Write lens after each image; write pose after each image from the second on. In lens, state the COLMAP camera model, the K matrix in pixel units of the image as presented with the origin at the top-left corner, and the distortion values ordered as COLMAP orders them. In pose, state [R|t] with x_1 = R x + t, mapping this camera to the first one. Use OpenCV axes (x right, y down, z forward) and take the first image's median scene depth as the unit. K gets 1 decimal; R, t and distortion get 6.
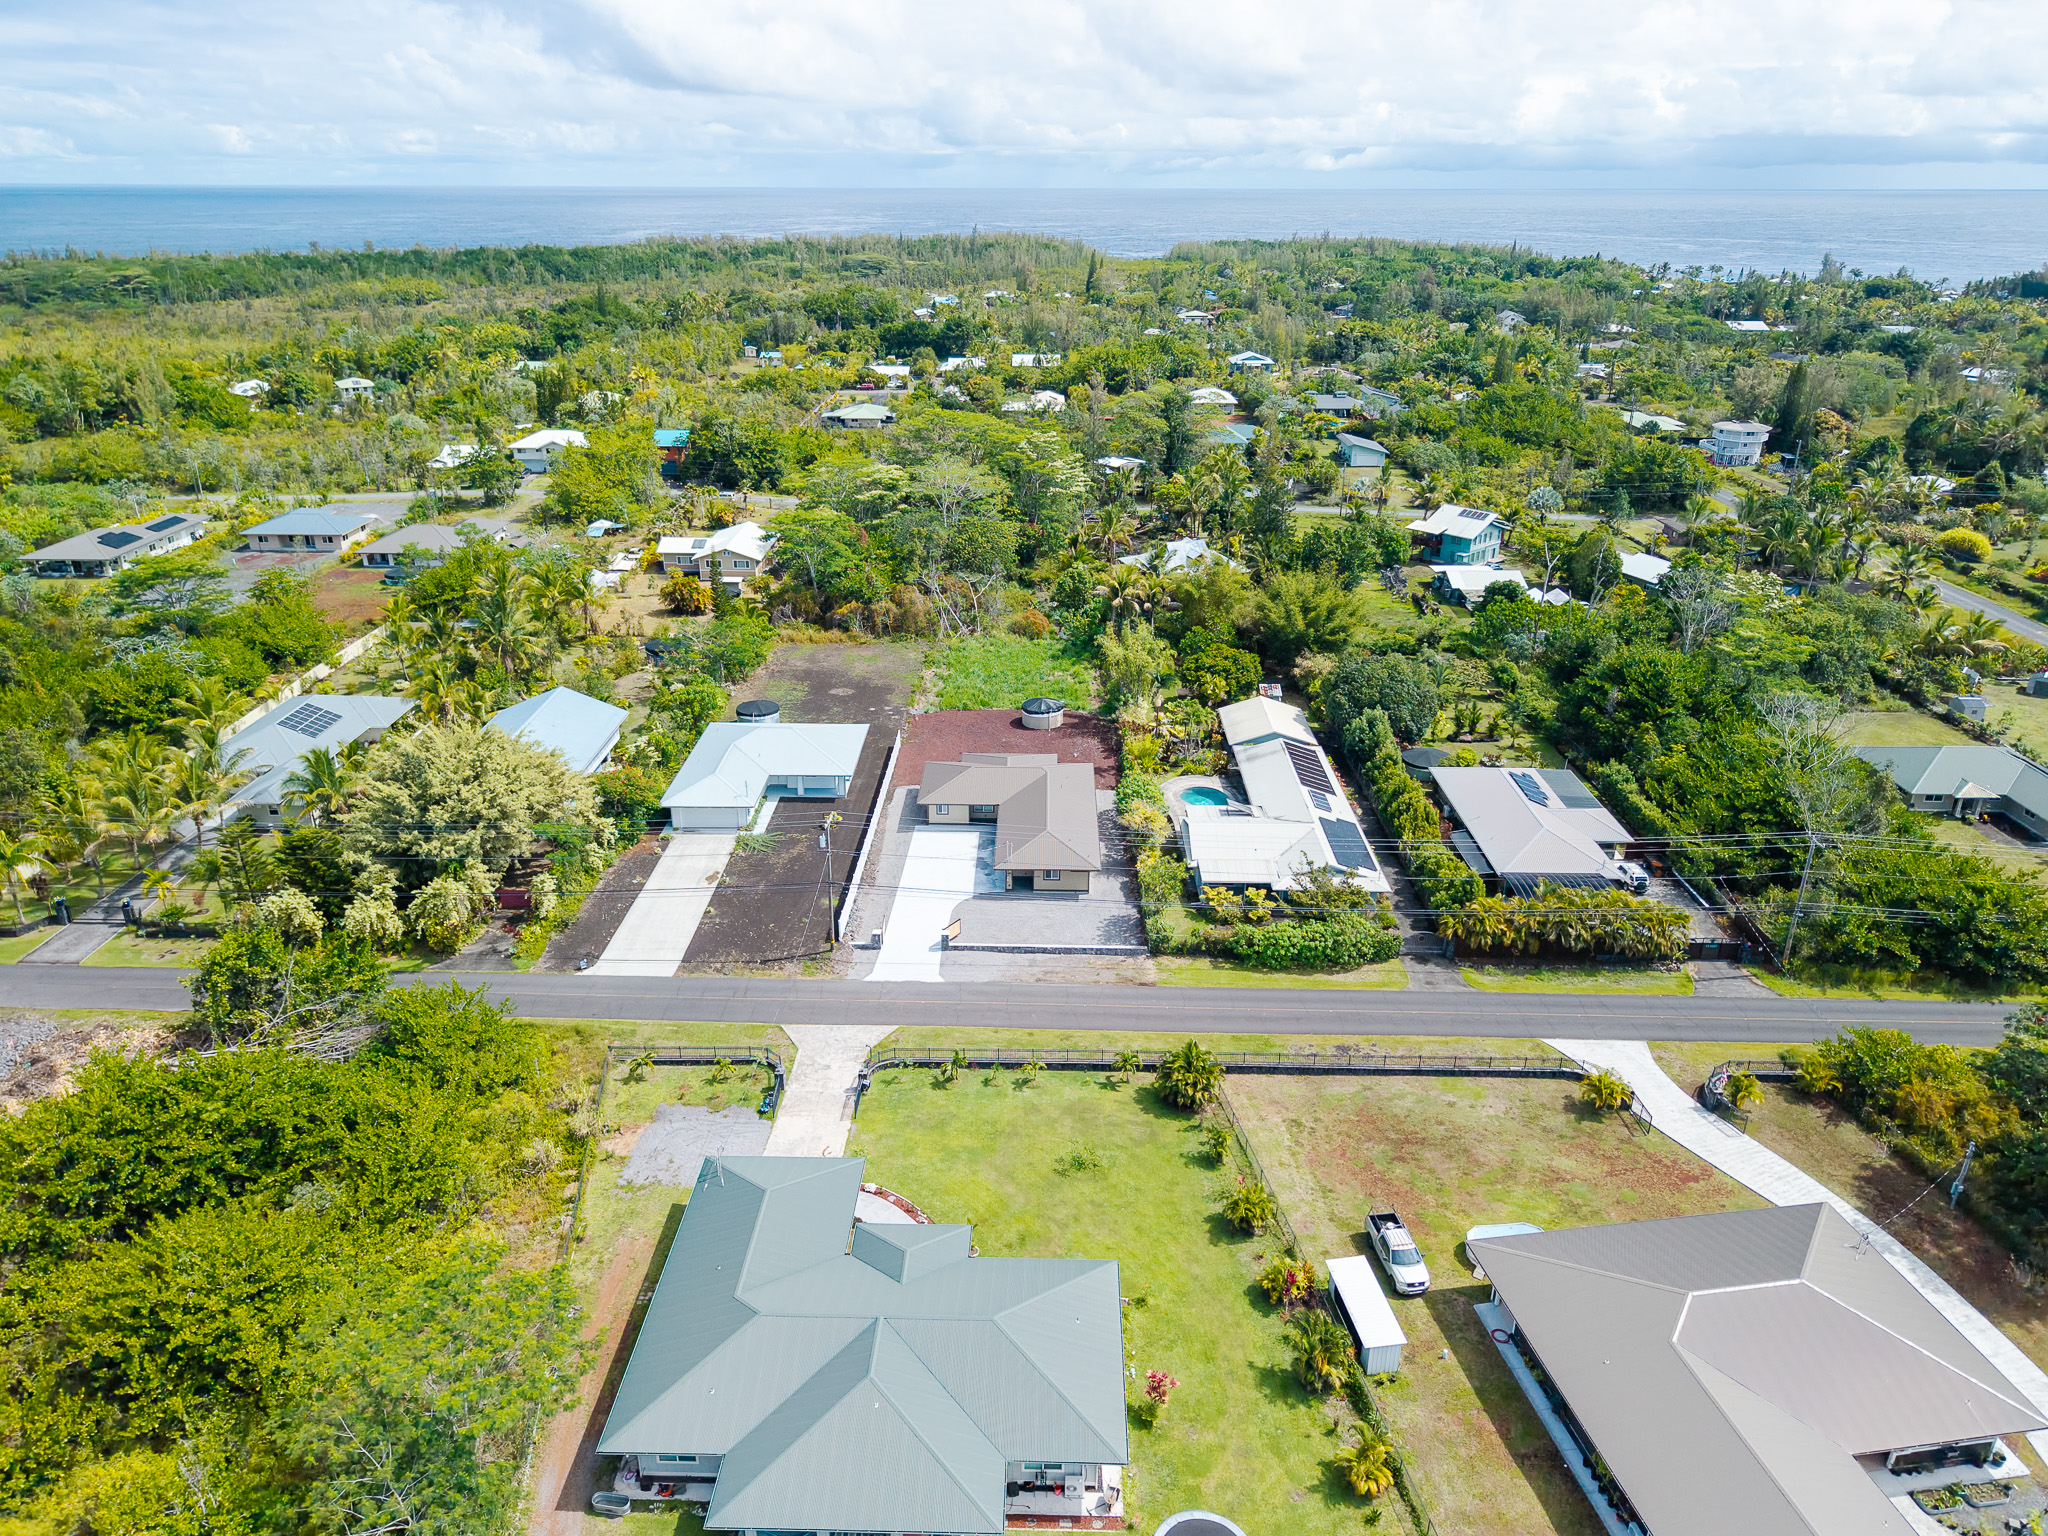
lens RADIAL K [[1407.1, 0, 1024.0], [0, 1407.1, 768.0], [0, 0, 1]] dist [0.059201, -0.054344]
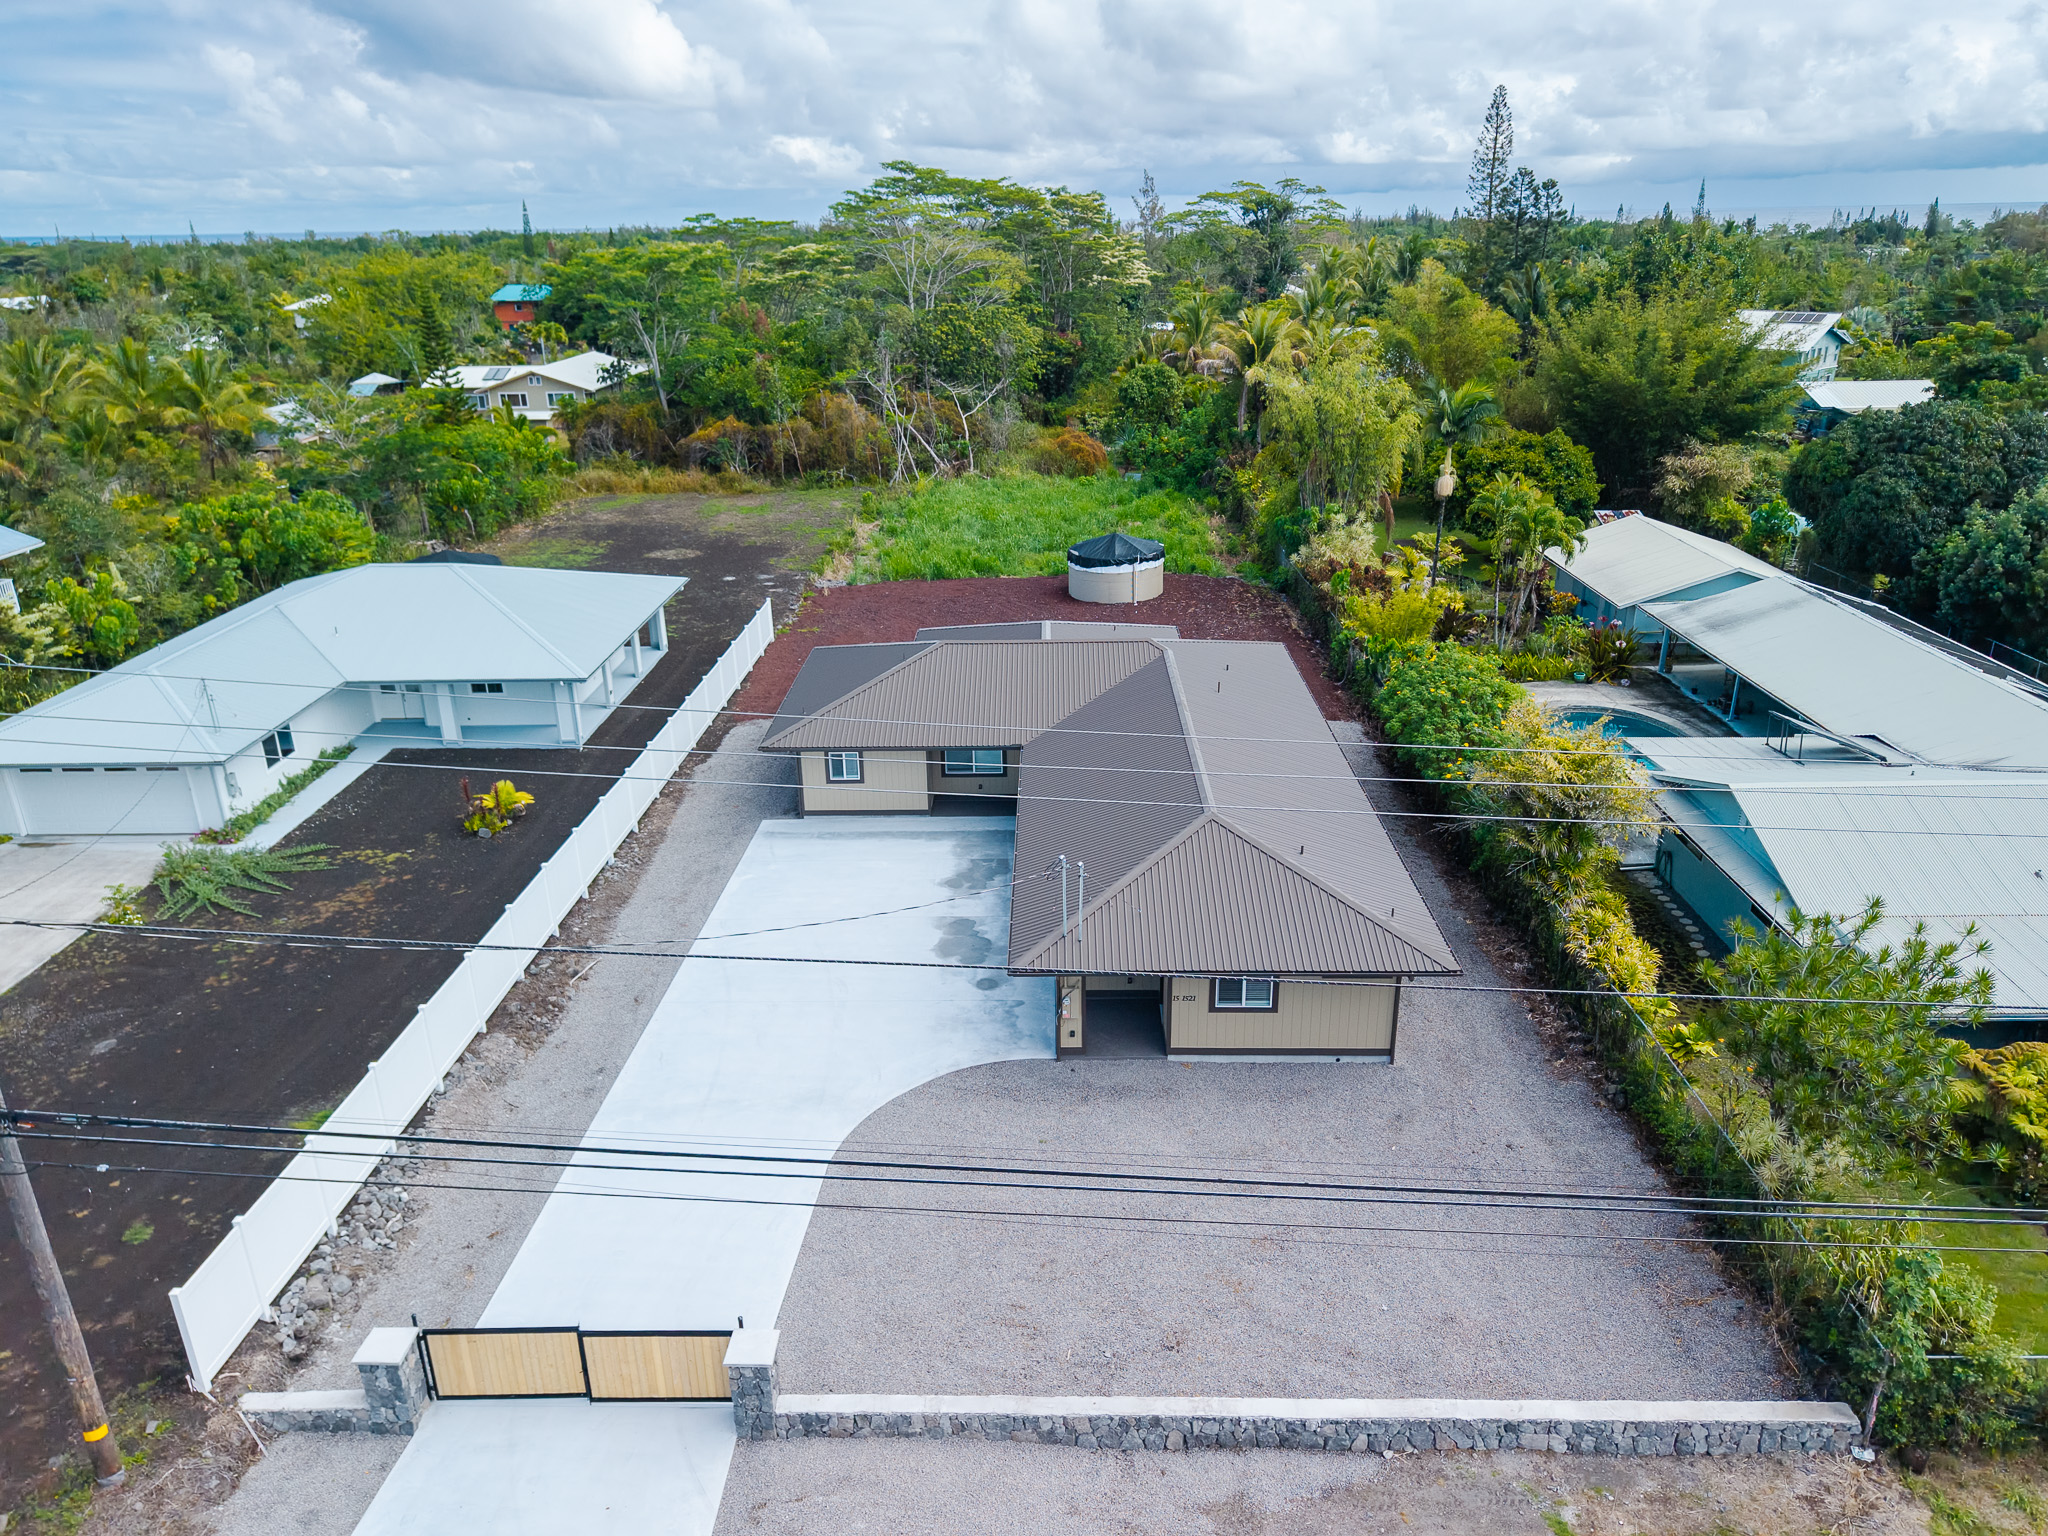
lens RADIAL K [[1407.7, 0, 1024.0], [0, 1407.7, 768.0], [0, 0, 1]] dist [0.061002, -0.099766]
pose [[0.999837, -0.016349, -0.007627, -0.012687], [0.016132, 0.999485, -0.027739, 0.033131], [0.008077, 0.027611, 0.999586, 0.576894]]
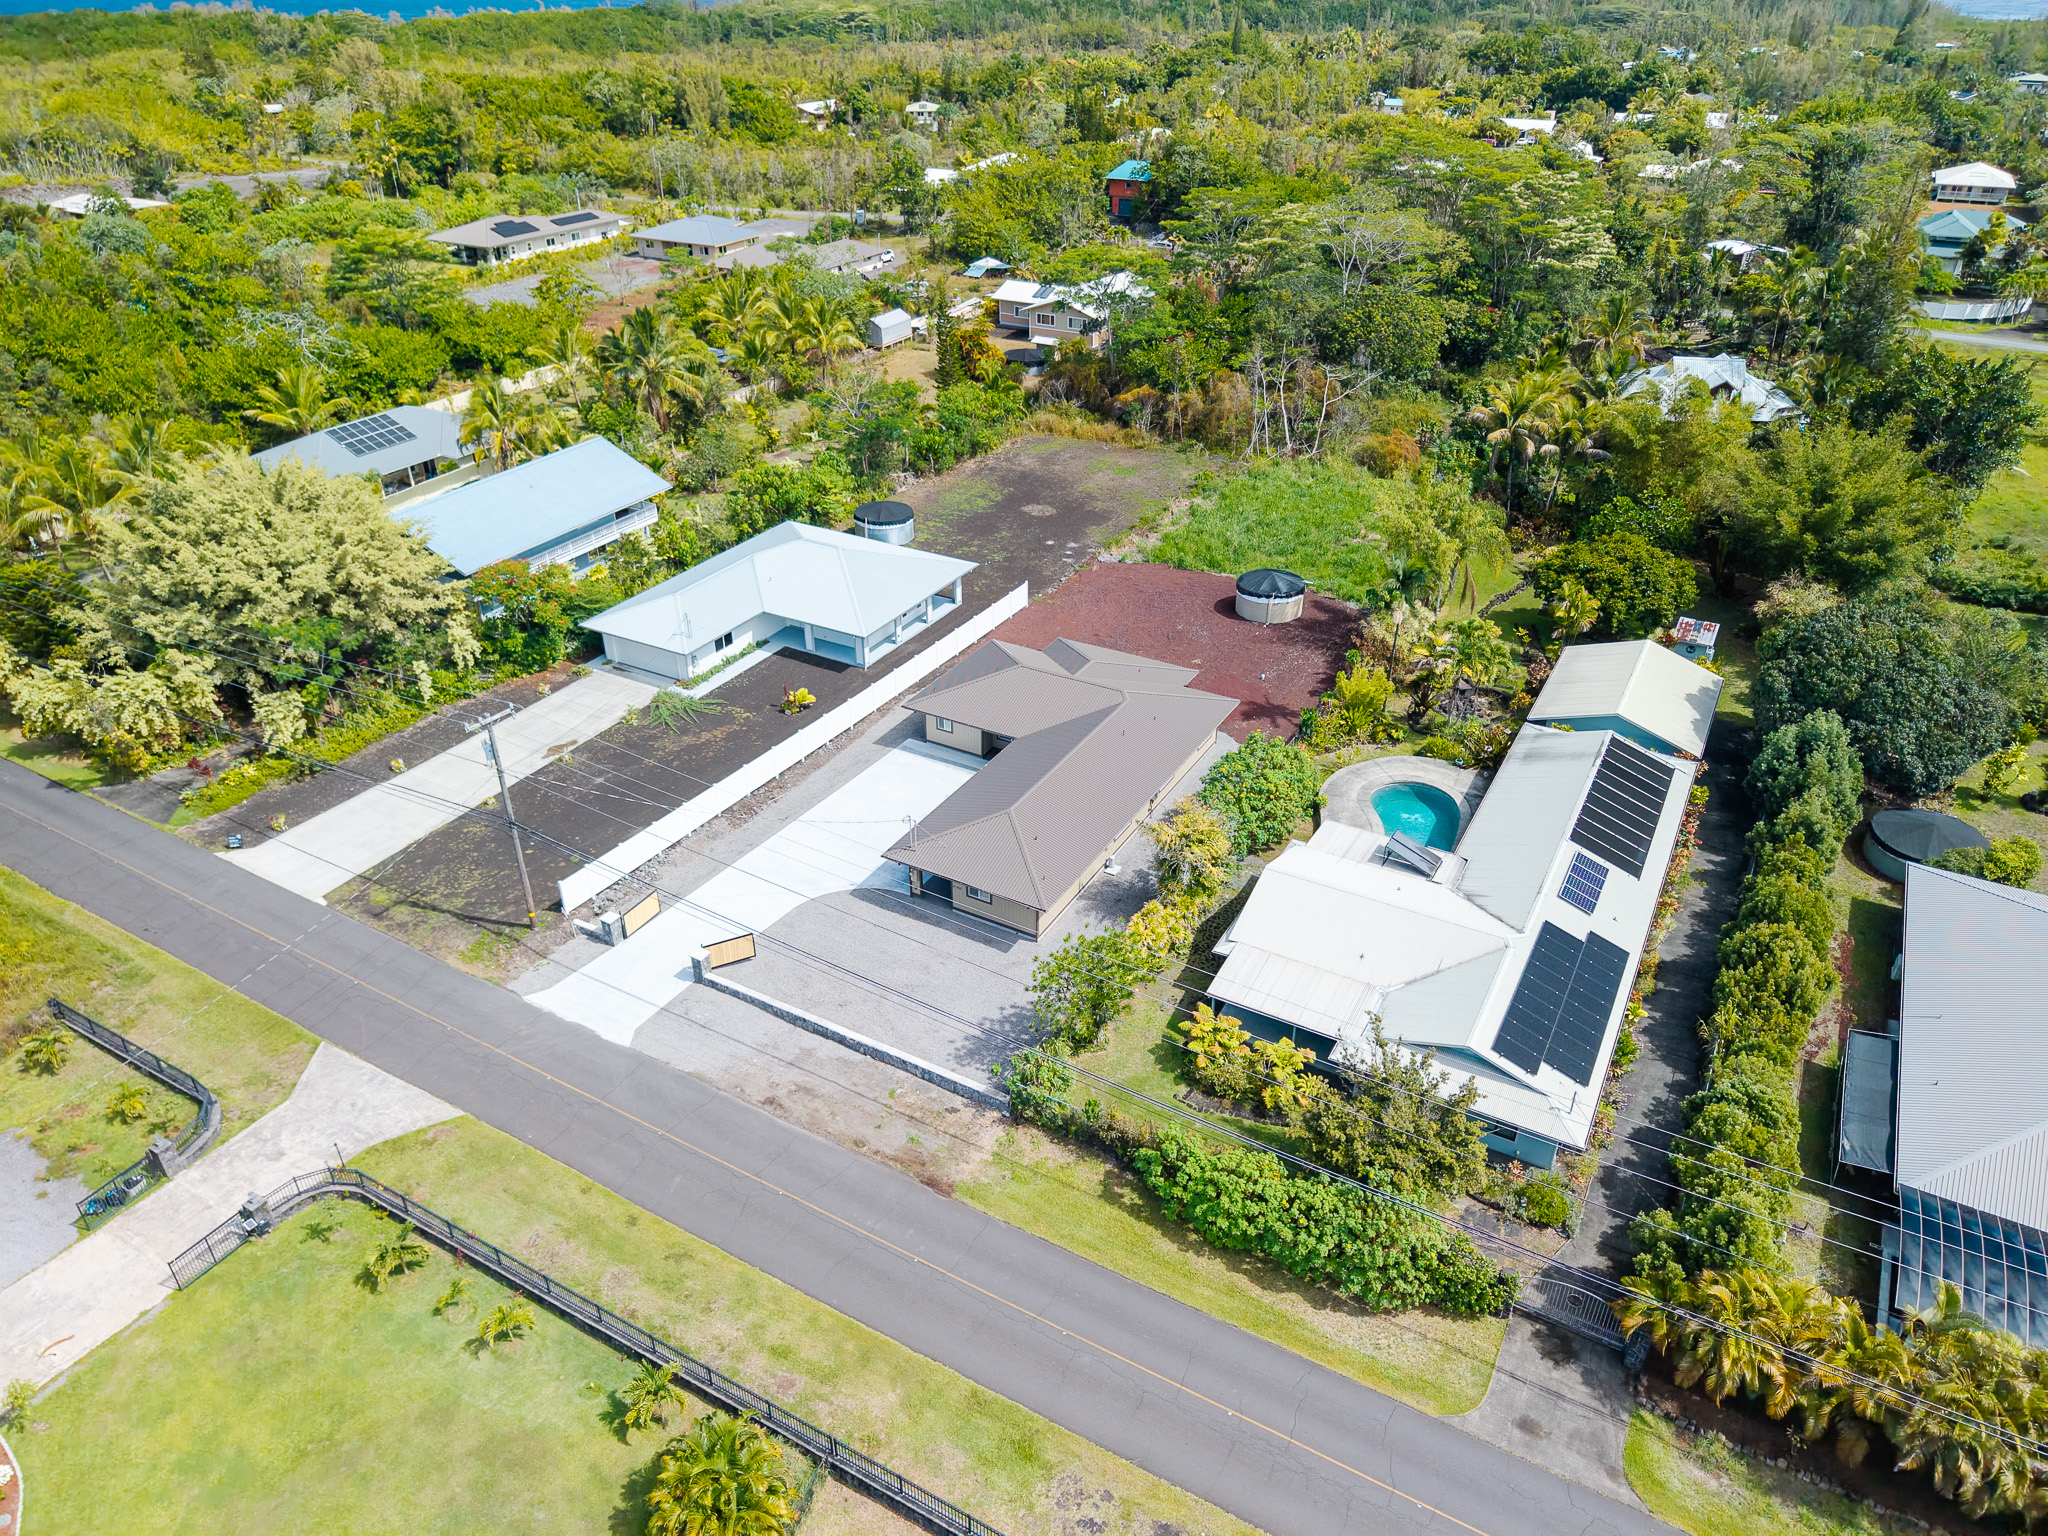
lens RADIAL K [[1388.8, 0, 1024.0], [0, 1388.8, 768.0], [0, 0, 1]] dist [0.013672, -0.001285]
pose [[0.876718, 0.242220, -0.415565, 0.192720], [-0.182328, 0.966829, 0.178878, -0.055717], [0.445108, -0.081056, 0.891801, 0.402667]]
